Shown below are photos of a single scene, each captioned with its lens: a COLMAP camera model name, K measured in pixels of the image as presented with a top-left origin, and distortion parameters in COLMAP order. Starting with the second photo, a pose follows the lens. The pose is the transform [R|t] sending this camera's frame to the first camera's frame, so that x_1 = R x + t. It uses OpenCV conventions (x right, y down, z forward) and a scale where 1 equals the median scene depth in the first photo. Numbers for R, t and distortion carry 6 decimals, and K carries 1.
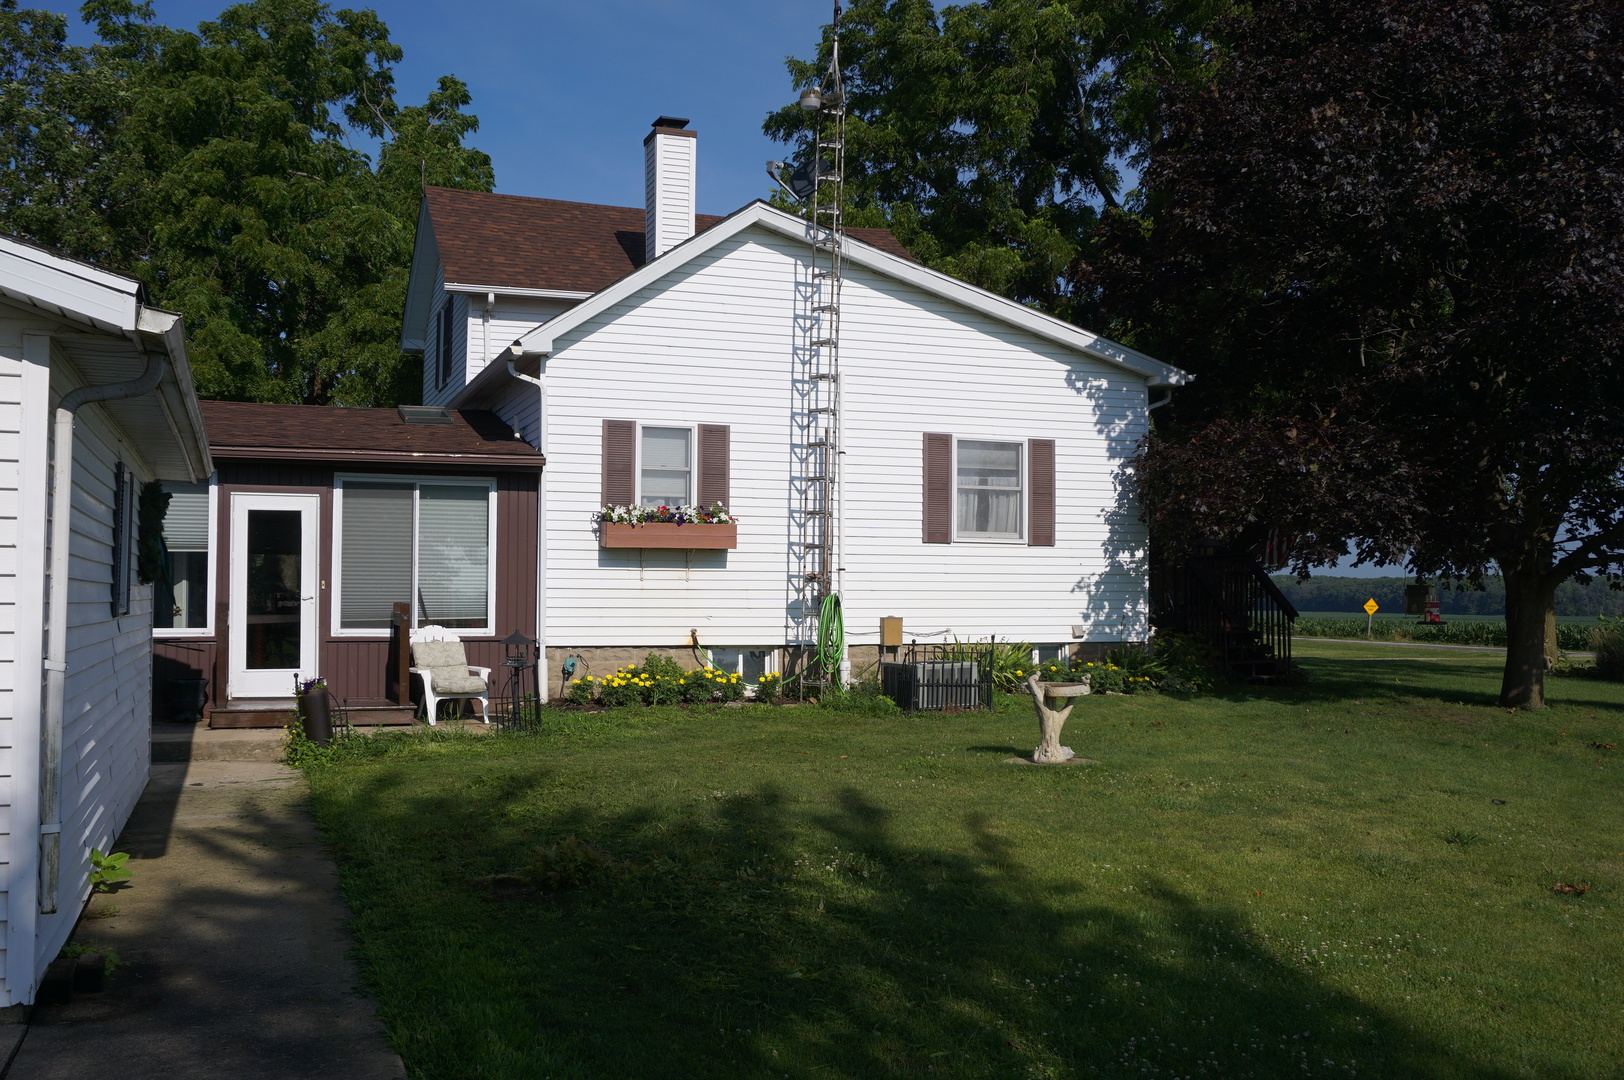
lens RADIAL K [[1522.0, 0, 812.0], [0, 1522.0, 540.0], [0, 0, 1]] dist [-0.067589, 0.075907]
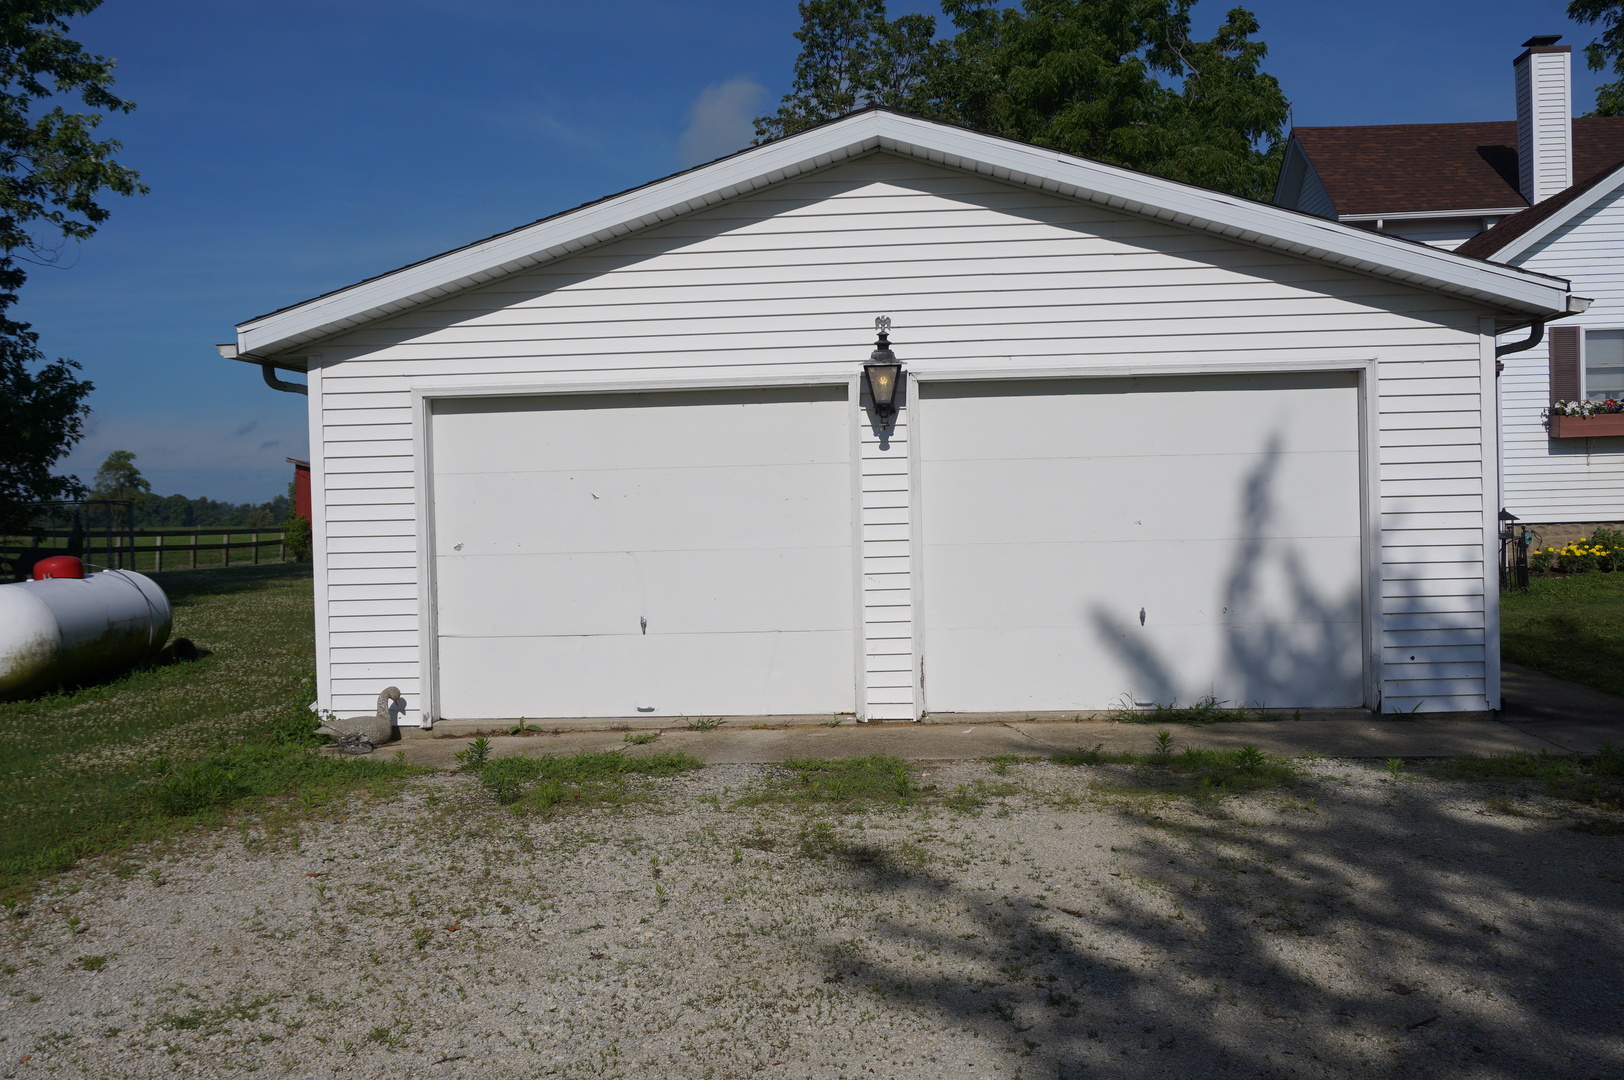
lens RADIAL K [[1522.0, 0, 812.0], [0, 1522.0, 540.0], [0, 0, 1]] dist [-0.067589, 0.075907]
pose [[0.903537, -0.020909, -0.428000, -0.114764], [0.047461, 0.997547, 0.051461, -0.002368], [0.425874, -0.066811, 0.902312, -0.204024]]
